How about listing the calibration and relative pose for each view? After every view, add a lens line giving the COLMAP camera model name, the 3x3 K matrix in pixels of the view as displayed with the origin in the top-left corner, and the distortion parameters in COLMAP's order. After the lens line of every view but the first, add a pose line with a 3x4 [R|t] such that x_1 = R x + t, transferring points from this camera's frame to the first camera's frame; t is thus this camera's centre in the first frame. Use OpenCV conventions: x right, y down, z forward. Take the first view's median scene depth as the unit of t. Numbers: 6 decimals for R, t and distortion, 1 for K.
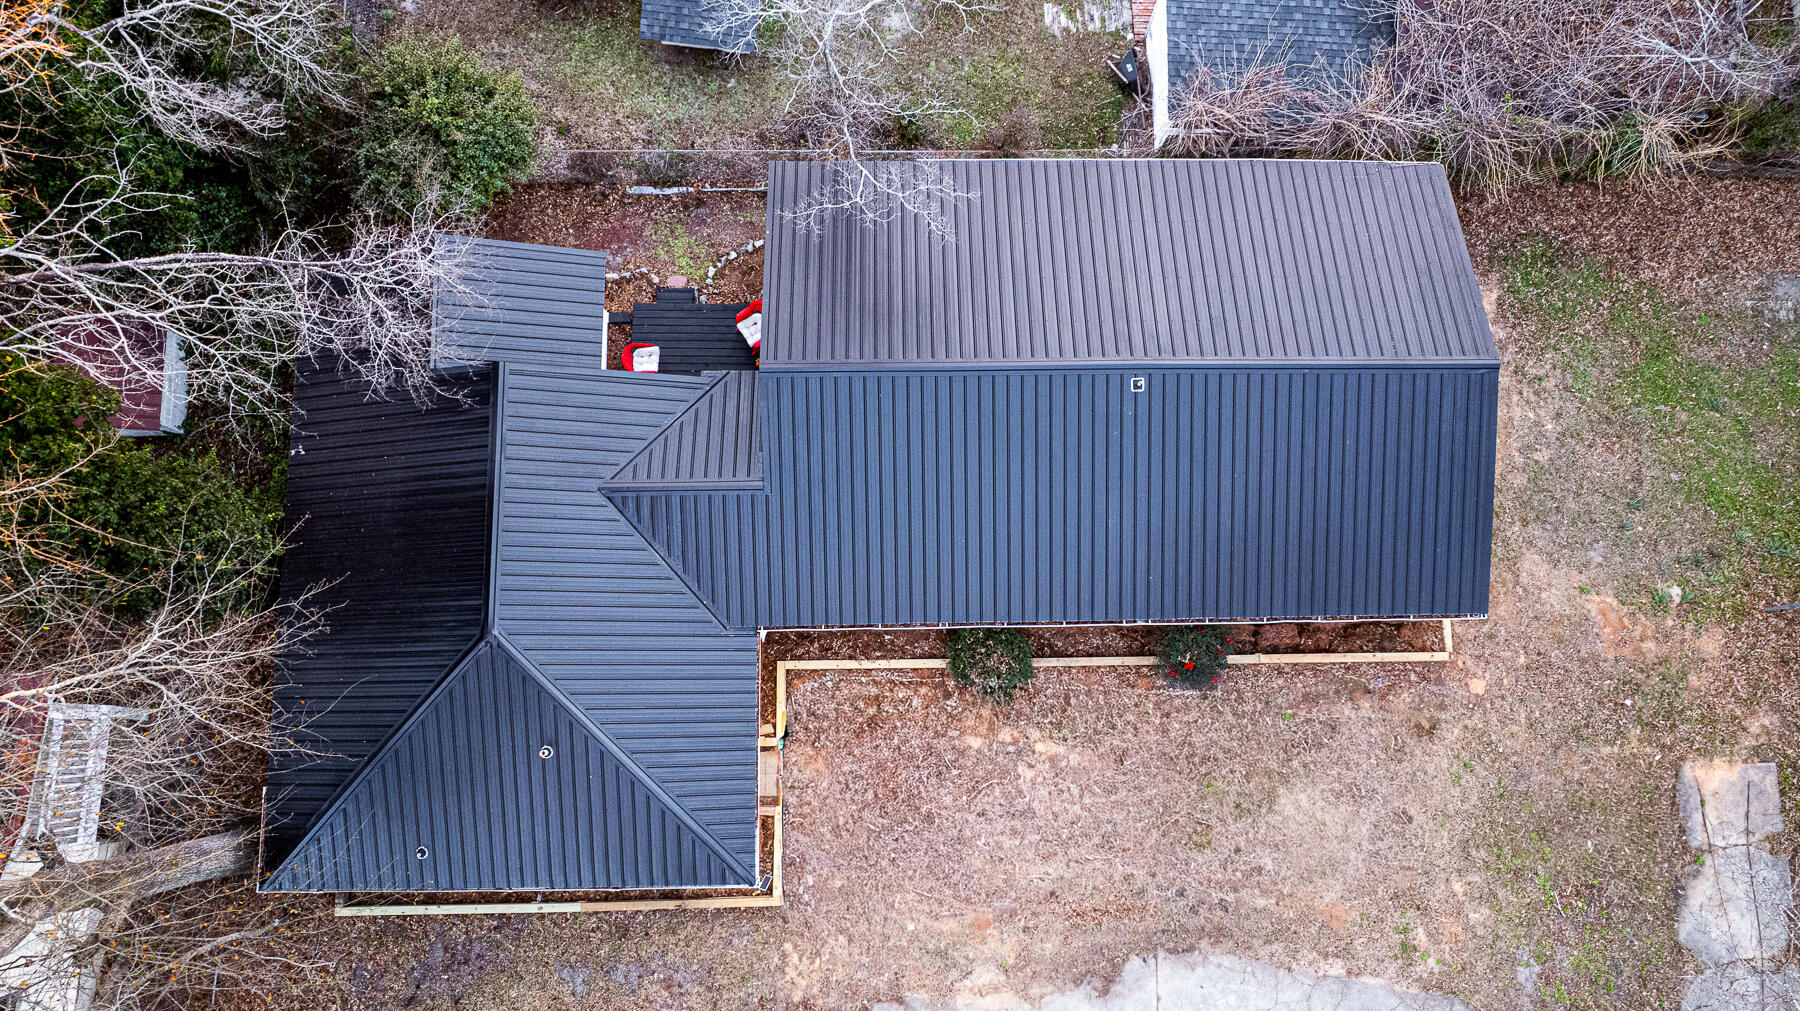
lens RADIAL K [[1203.5, 0, 891.1], [0, 1203.5, 496.4], [0, 0, 1]] dist [-0.040970, 0.003207]
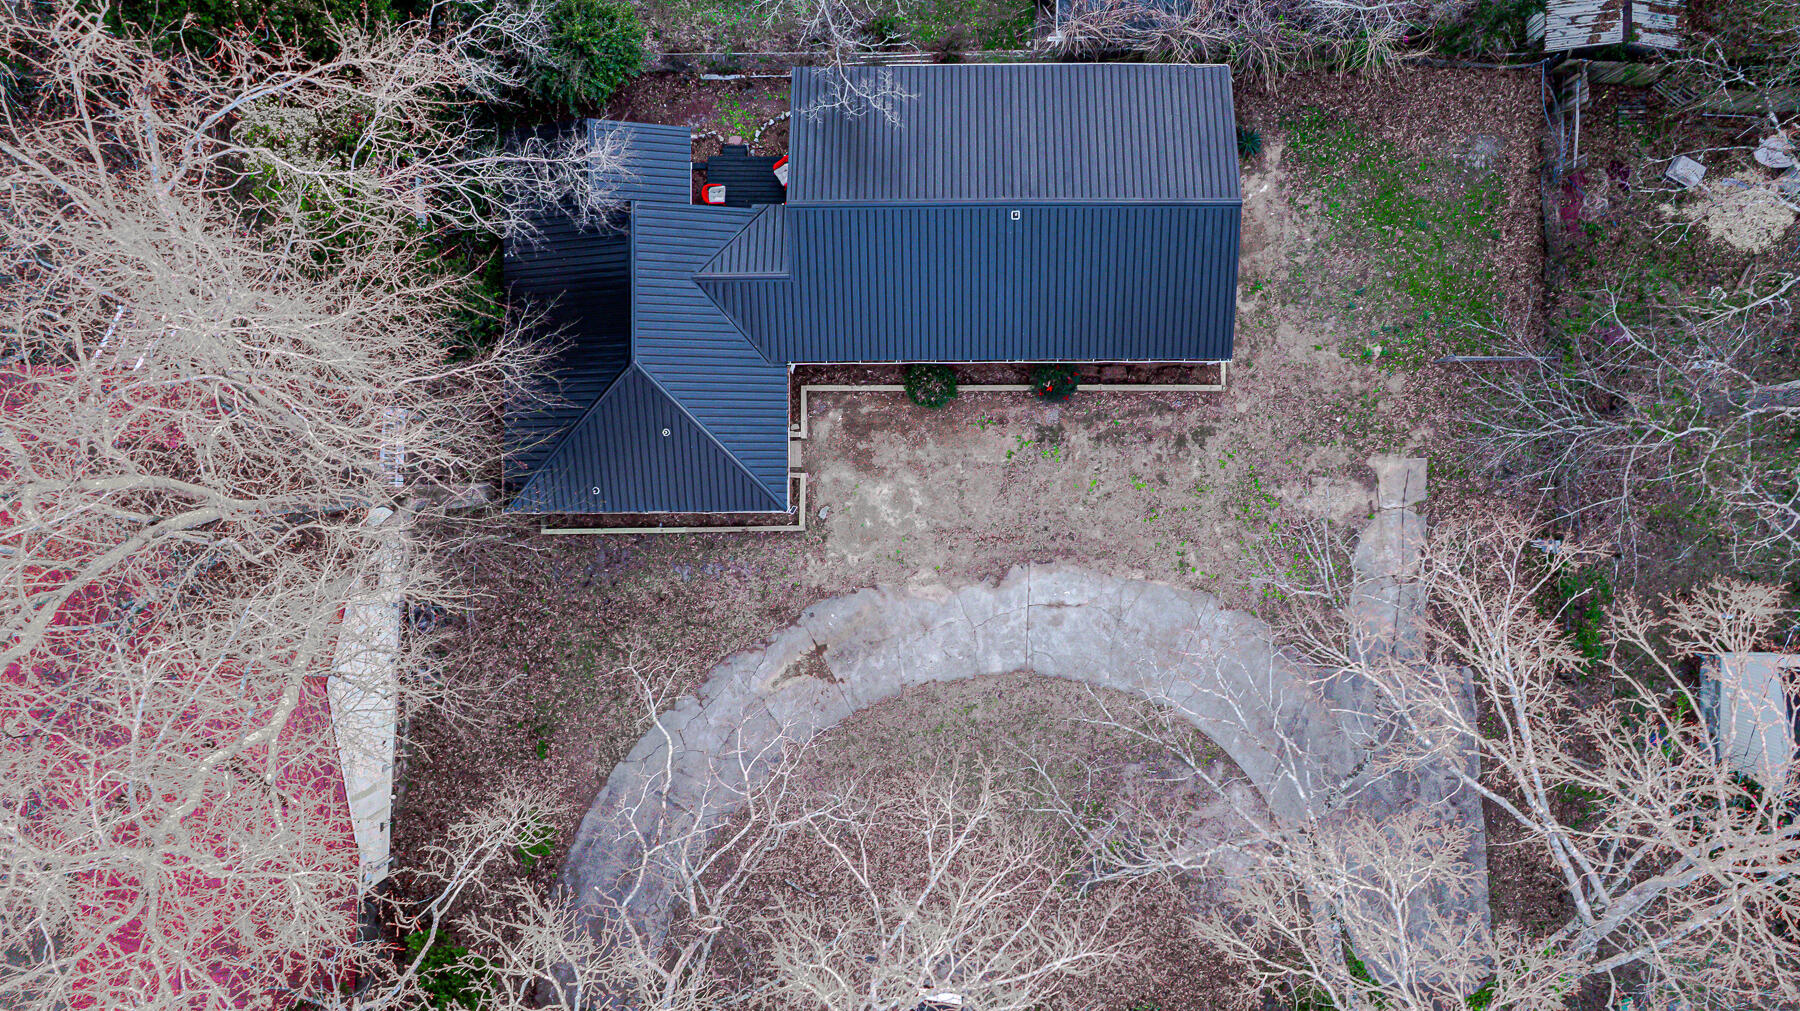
lens RADIAL K [[1181.6, 0, 900.0], [0, 1181.6, 505.5], [0, 0, 1]] dist [-0.042832, 0.001904]
pose [[0.999212, 0.012596, -0.037645, 0.101055], [-0.005270, 0.982021, 0.188697, -0.005690], [0.039345, -0.188350, 0.981314, -0.592739]]
